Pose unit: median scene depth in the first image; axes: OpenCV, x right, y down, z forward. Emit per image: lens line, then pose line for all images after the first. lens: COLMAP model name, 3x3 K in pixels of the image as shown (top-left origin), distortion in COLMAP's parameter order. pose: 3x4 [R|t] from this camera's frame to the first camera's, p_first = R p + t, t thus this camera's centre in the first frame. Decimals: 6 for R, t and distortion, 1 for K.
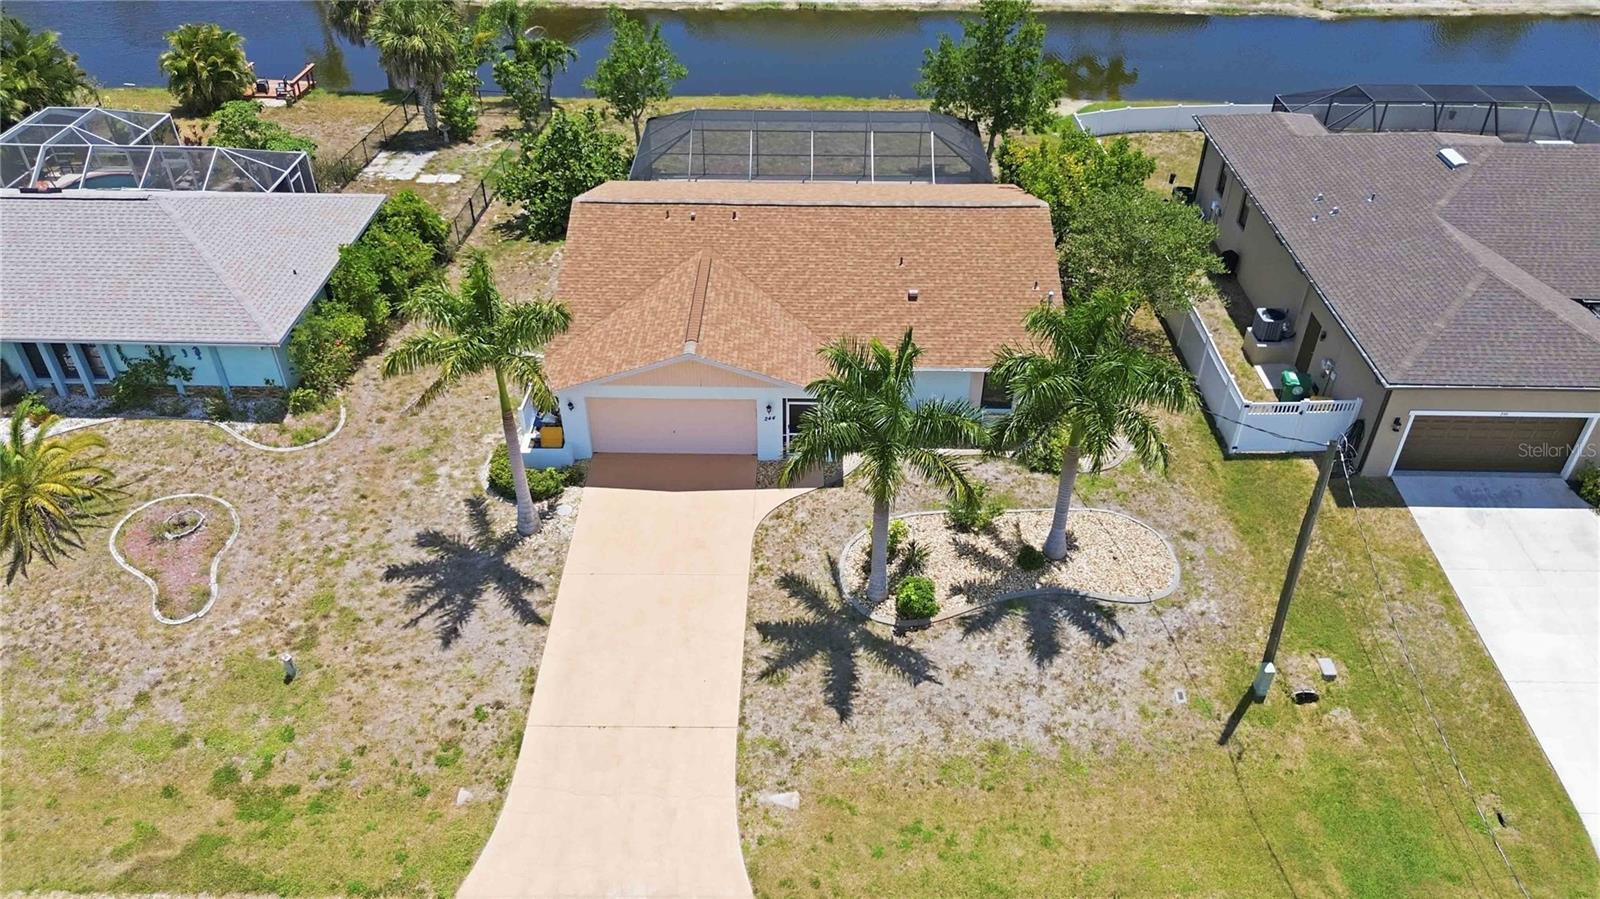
lens RADIAL K [[1135.0, 0, 800.0], [0, 1135.0, 449.5], [0, 0, 1]] dist [0.062277, -0.064009]
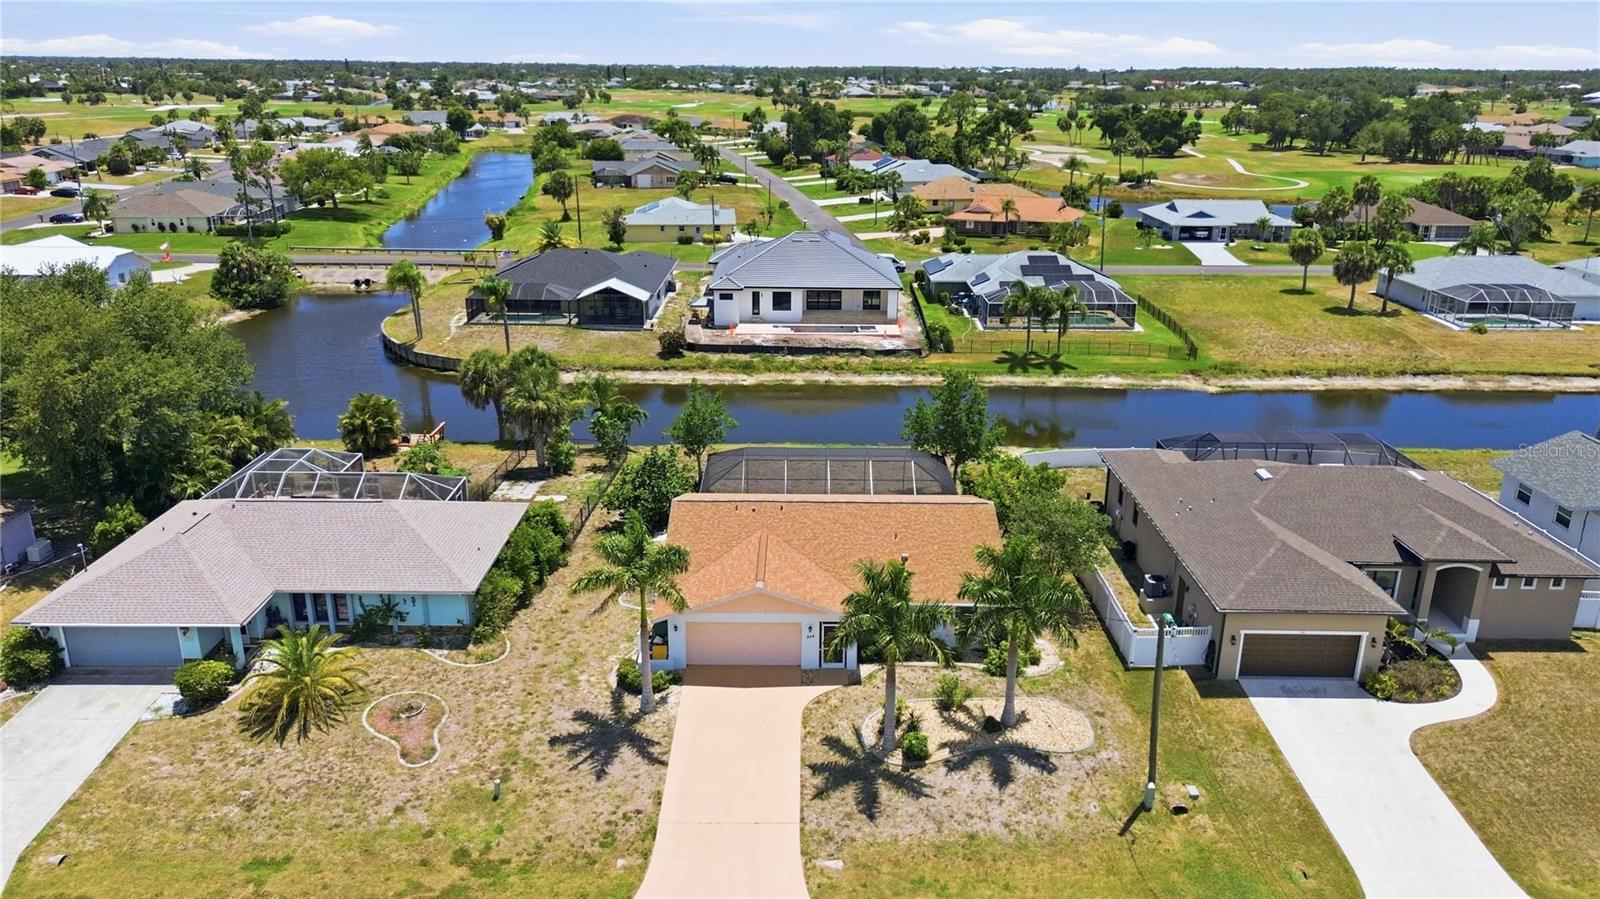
lens RADIAL K [[1135.0, 0, 800.0], [0, 1135.0, 449.5], [0, 0, 1]] dist [0.062277, -0.064009]
pose [[0.999894, -0.001048, 0.014523, -0.062634], [0.005483, 0.951108, -0.308809, 0.199427], [-0.013489, 0.308856, 0.951013, -0.480605]]
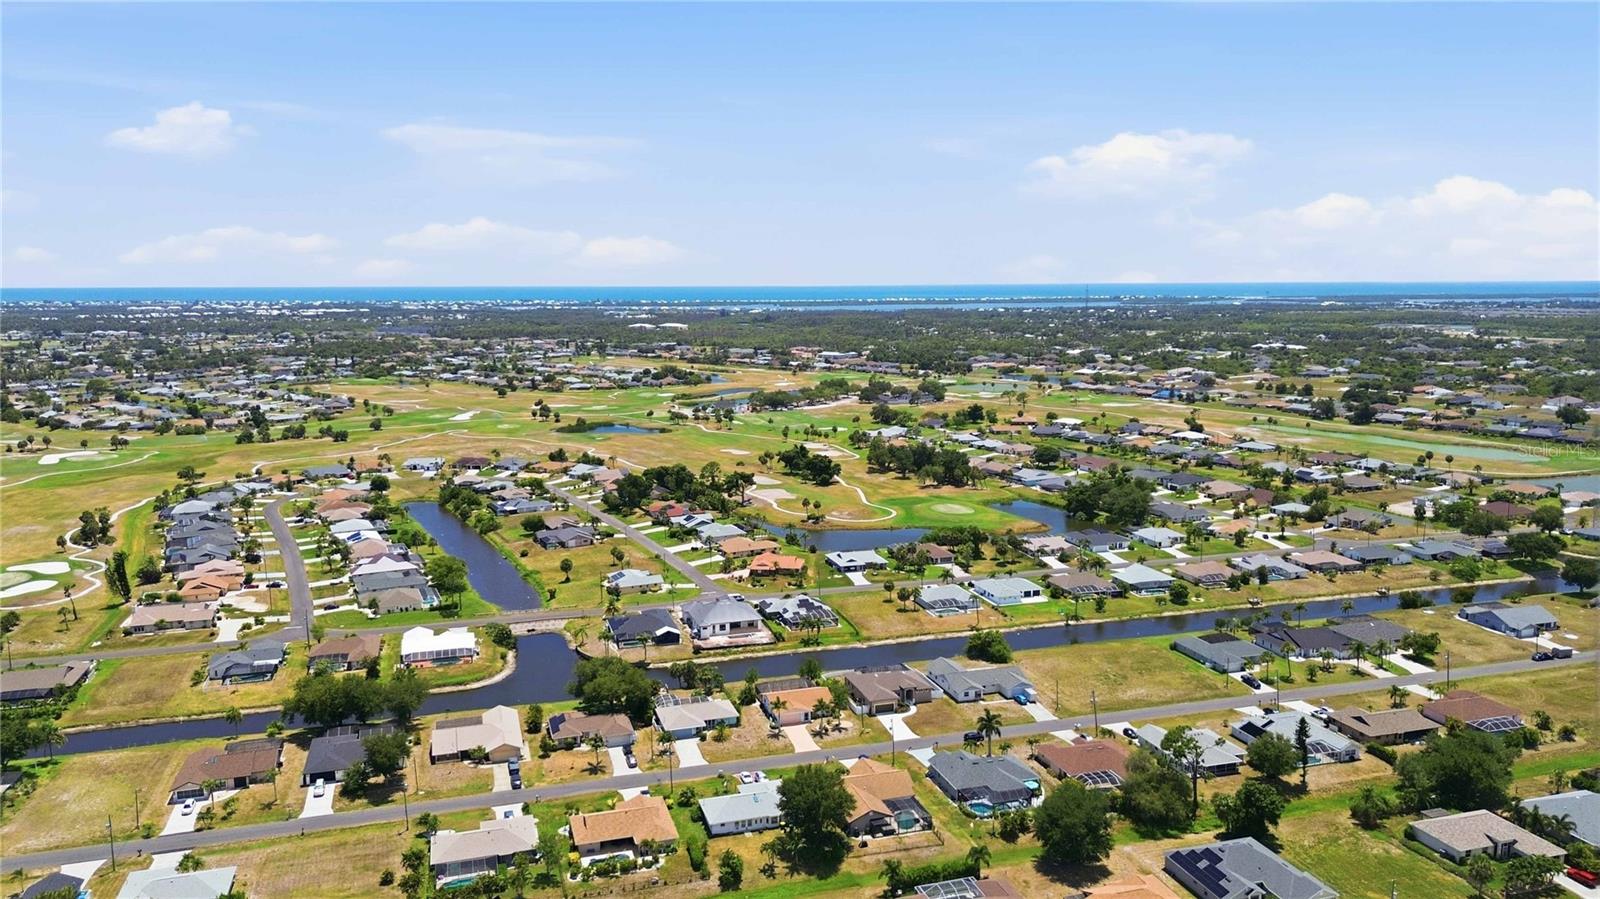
lens RADIAL K [[1135.0, 0, 800.0], [0, 1135.0, 449.5], [0, 0, 1]] dist [0.062277, -0.064009]
pose [[0.949869, -0.053014, 0.308122, -2.497668], [0.191650, 0.877381, -0.439855, 1.915805], [-0.247022, 0.476856, 0.843557, -6.899172]]
